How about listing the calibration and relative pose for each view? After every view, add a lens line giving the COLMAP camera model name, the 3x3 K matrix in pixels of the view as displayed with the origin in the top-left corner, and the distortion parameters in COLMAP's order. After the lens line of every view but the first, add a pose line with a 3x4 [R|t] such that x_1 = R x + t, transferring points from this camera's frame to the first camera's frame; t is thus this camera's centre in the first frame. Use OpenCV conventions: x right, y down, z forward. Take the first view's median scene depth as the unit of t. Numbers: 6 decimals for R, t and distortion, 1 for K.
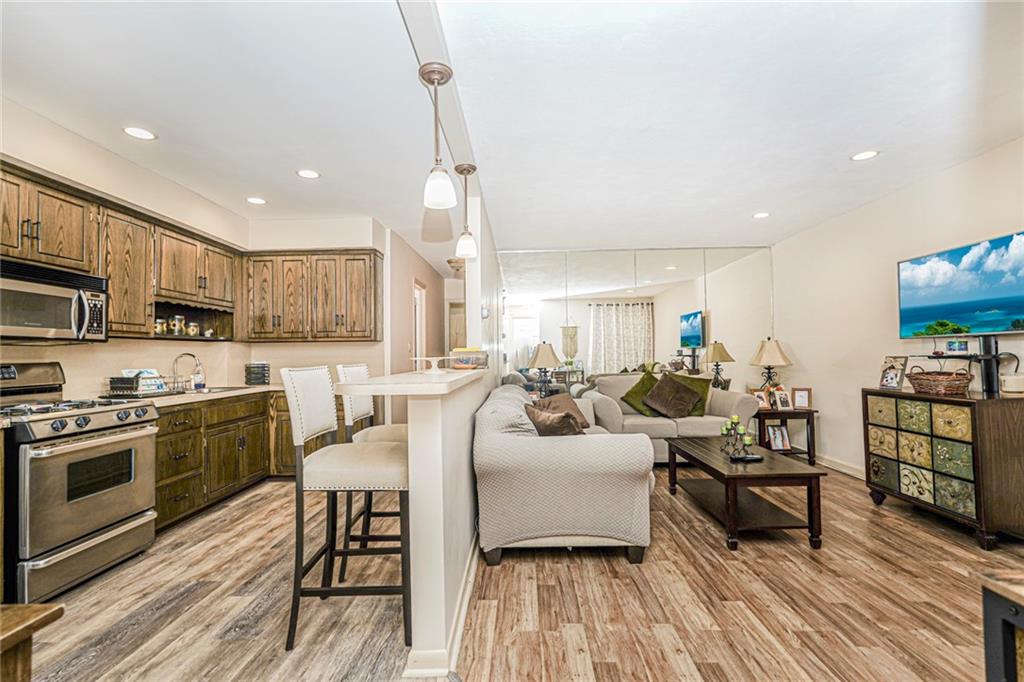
lens RADIAL K [[475.0, 0, 510.9], [0, 475.0, 345.3], [0, 0, 1]] dist [-0.011861, 0.000106]
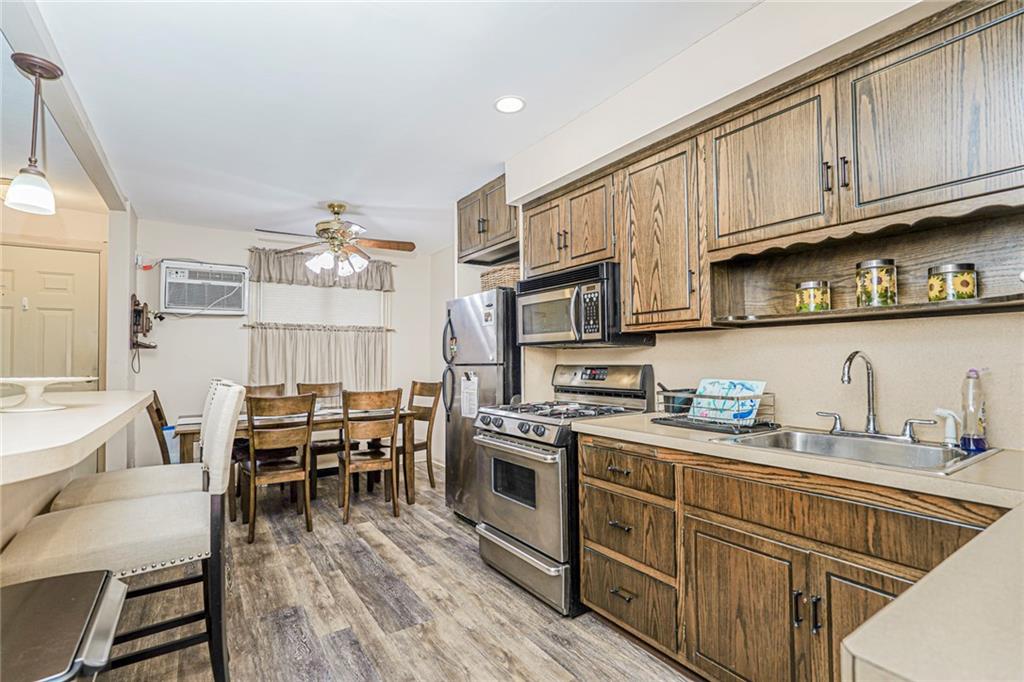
lens RADIAL K [[475.0, 0, 510.9], [0, 475.0, 345.3], [0, 0, 1]] dist [-0.011861, 0.000106]
pose [[-0.816035, 0.003365, -0.577992, -0.274163], [0.030951, 0.998803, -0.037884, 0.026645], [0.577173, -0.048804, -0.815162, 1.642664]]
